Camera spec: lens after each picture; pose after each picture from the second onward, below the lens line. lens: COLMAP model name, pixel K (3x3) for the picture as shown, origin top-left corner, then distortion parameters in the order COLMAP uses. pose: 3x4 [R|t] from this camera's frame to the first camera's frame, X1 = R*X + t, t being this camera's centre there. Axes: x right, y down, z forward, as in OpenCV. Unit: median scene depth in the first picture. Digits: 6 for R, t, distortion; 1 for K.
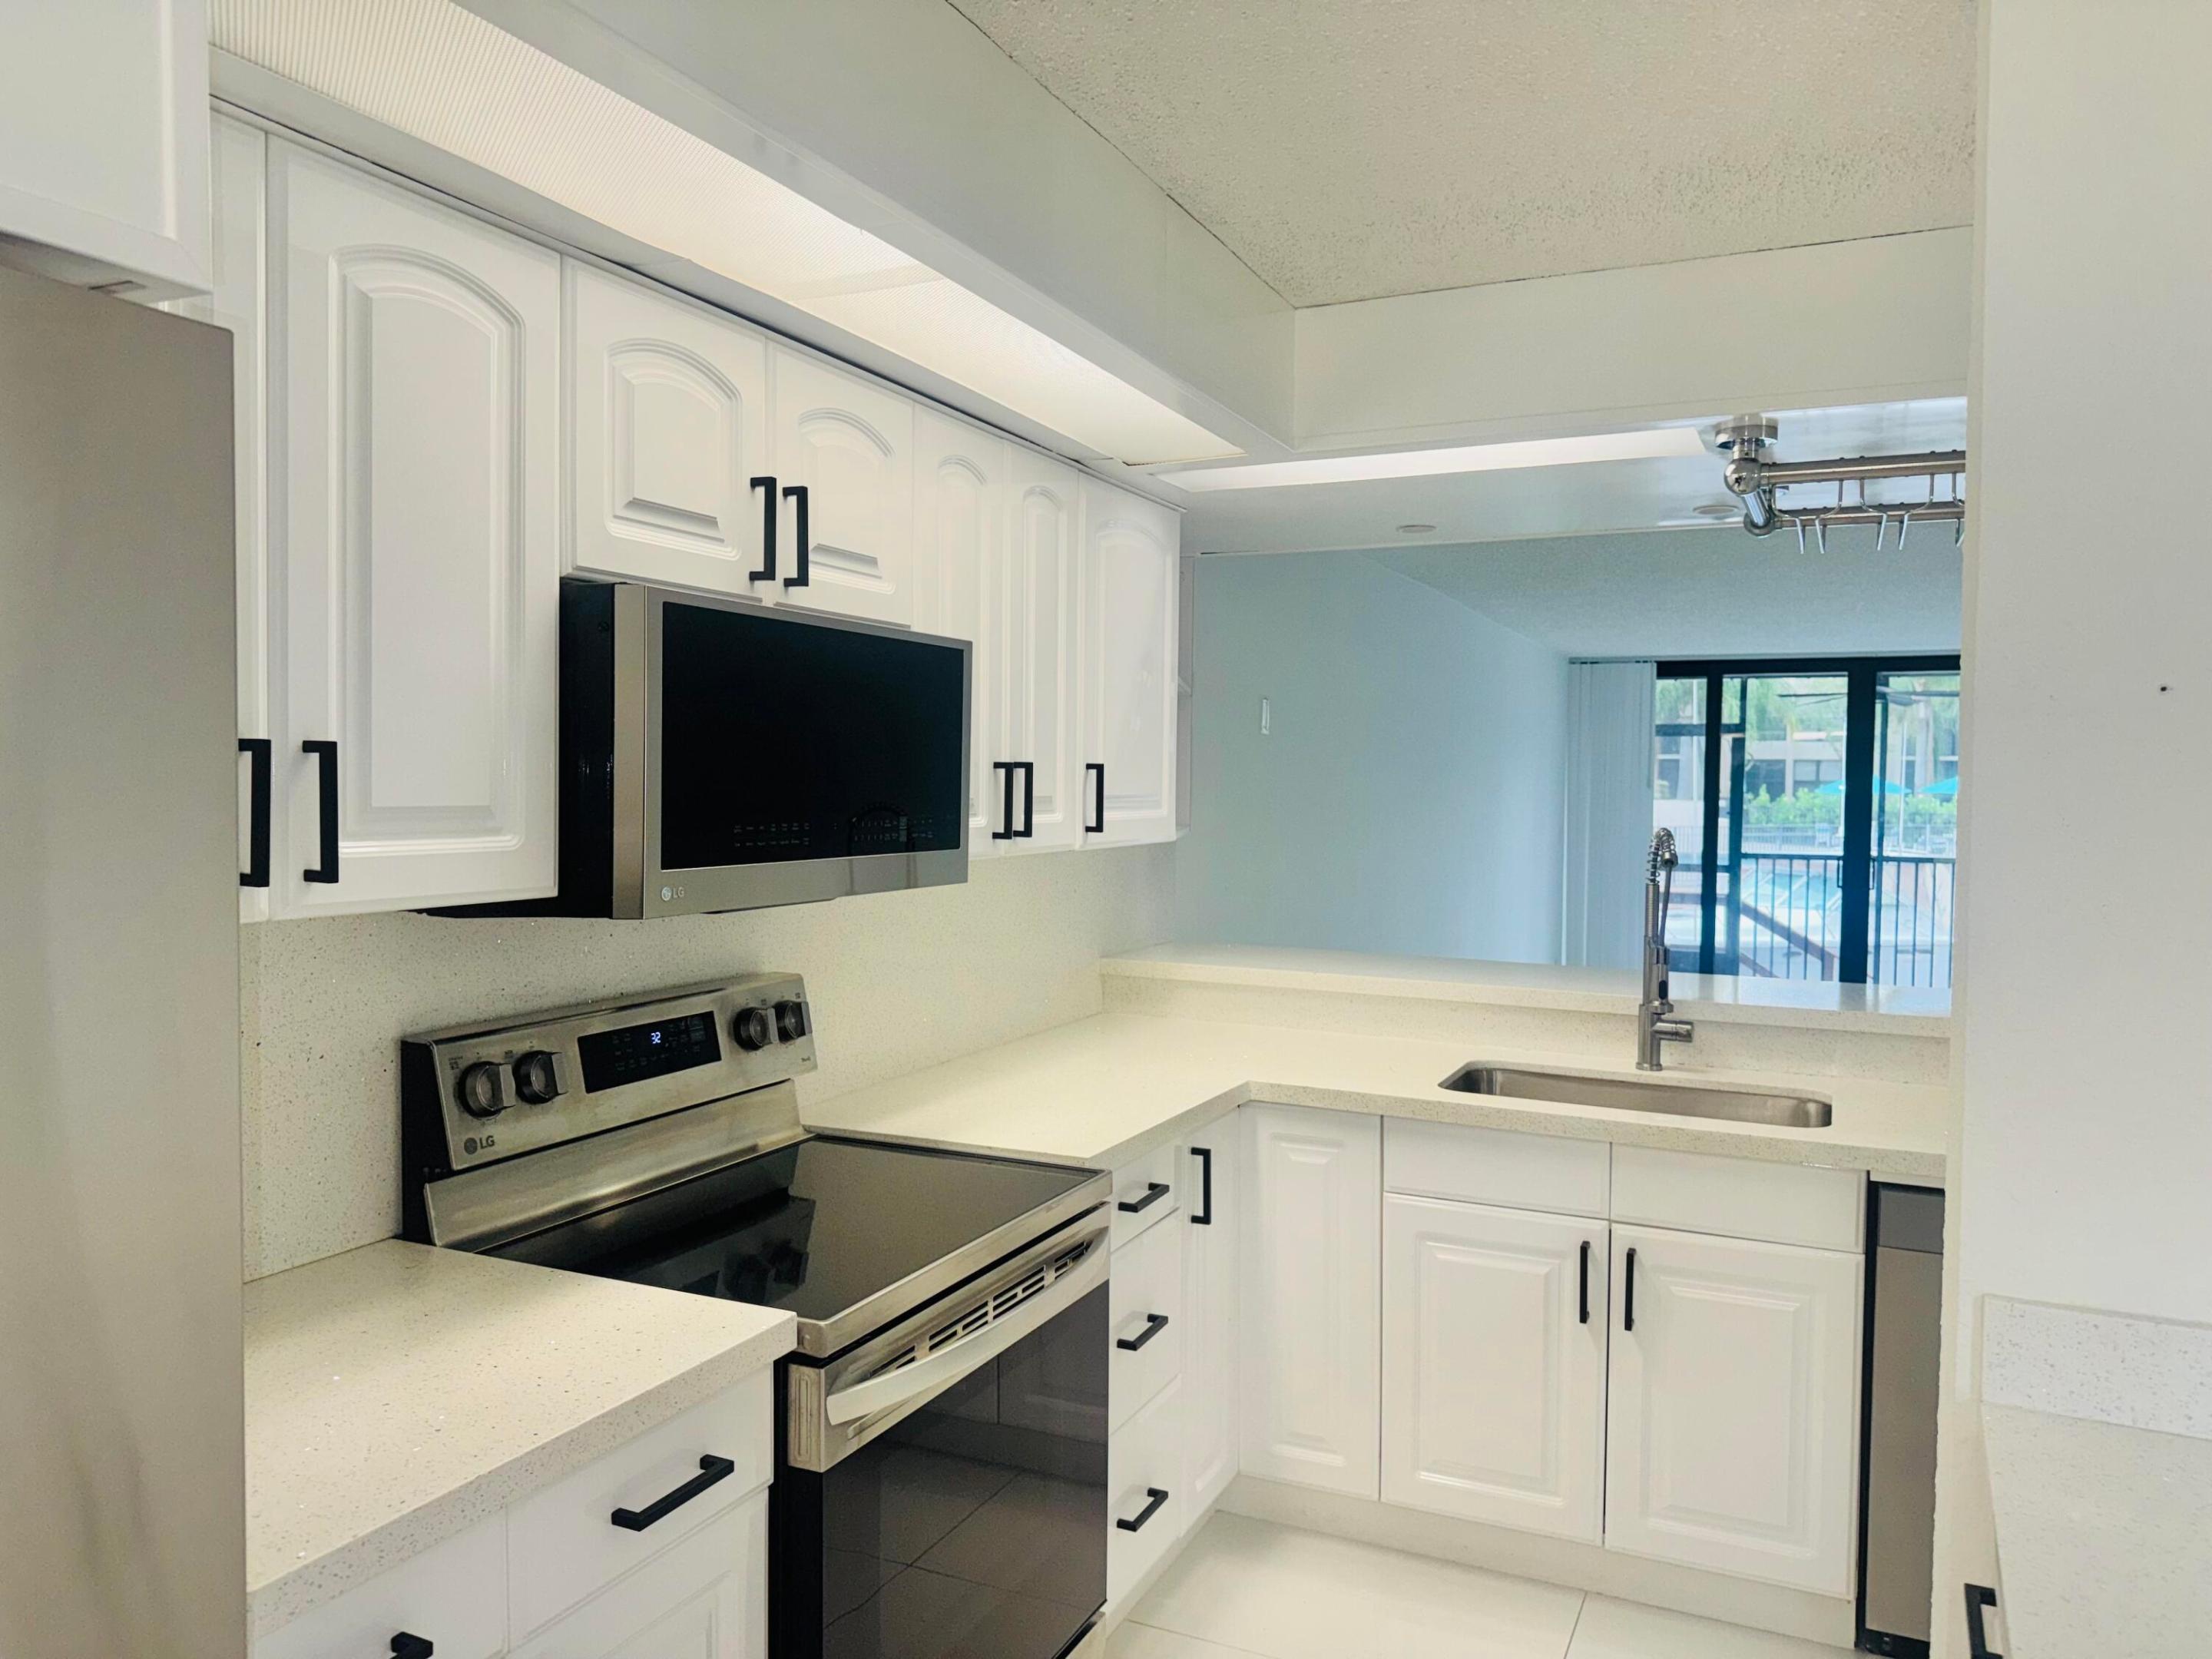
lens RADIAL K [[1529.2, 0, 1153.9], [0, 1529.2, 815.8], [0, 0, 1]] dist [0.026810, -0.027663]
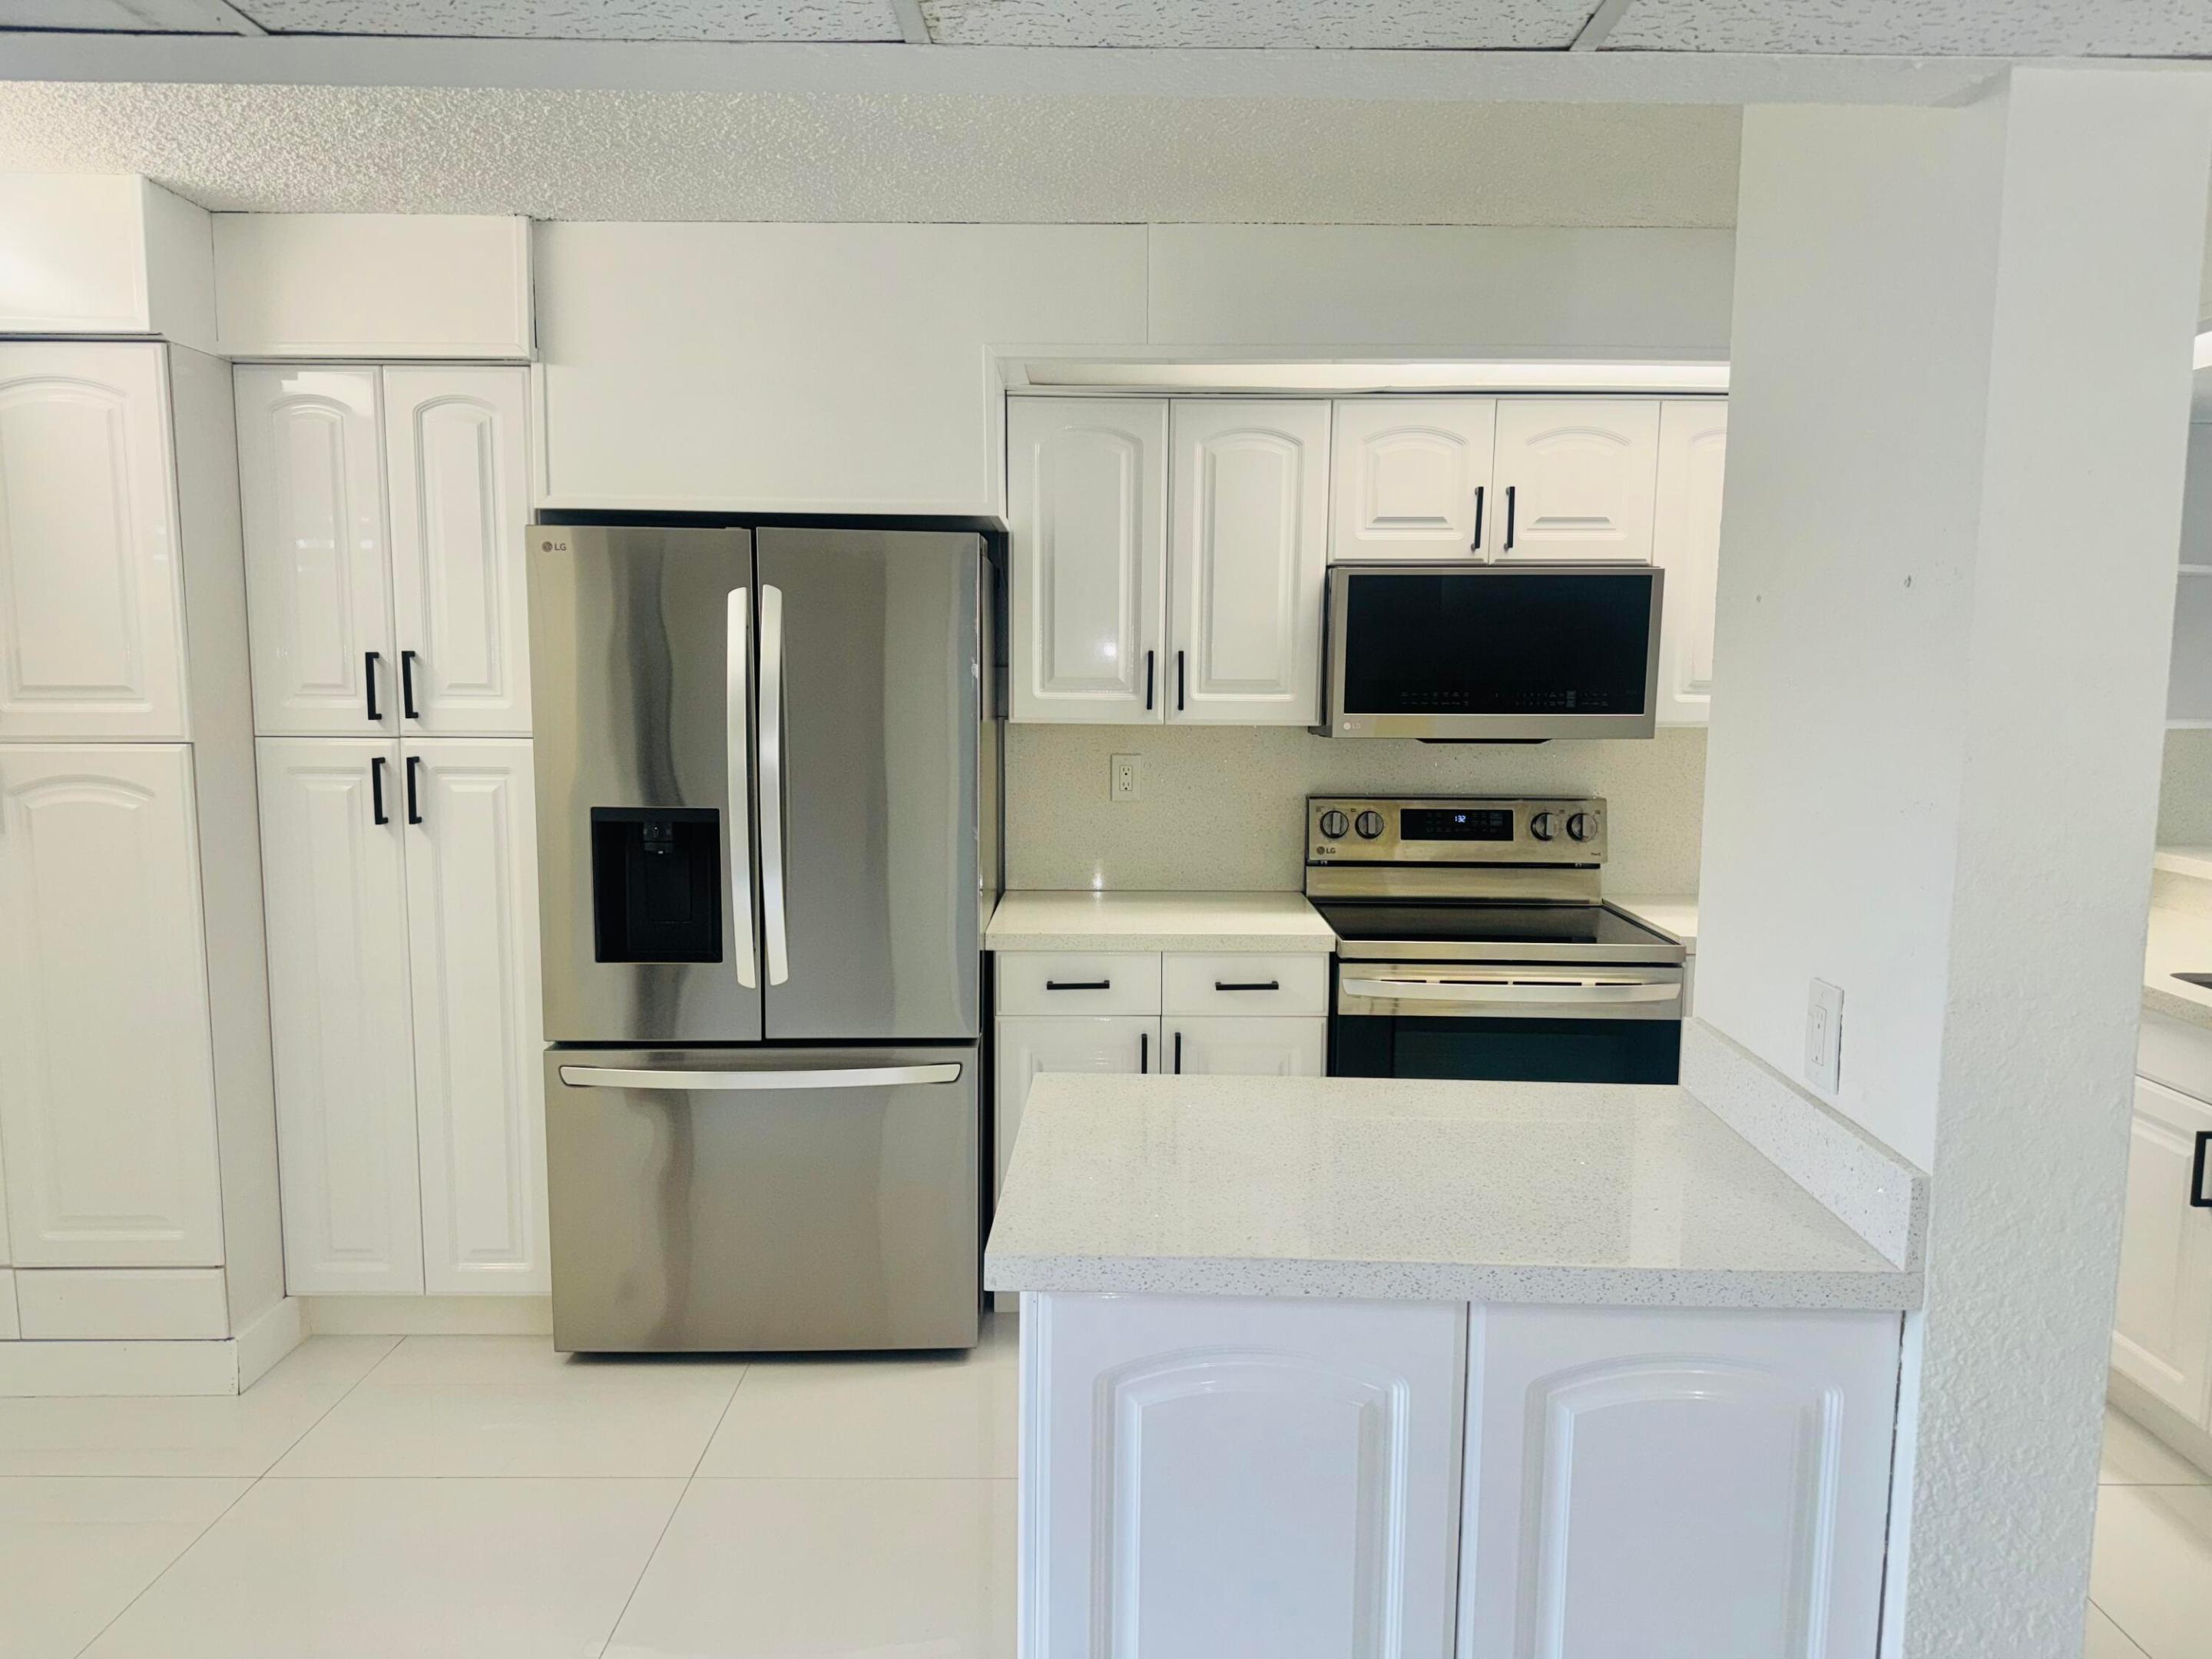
lens RADIAL K [[1529.2, 0, 1105.3], [0, 1529.2, 844.2], [0, 0, 1]] dist [0.026810, -0.027663]
pose [[0.414926, 0.097847, -0.904579, 1.177902], [-0.021699, 0.994982, 0.097673, 0.015176], [0.909596, -0.020899, 0.414967, -0.086478]]
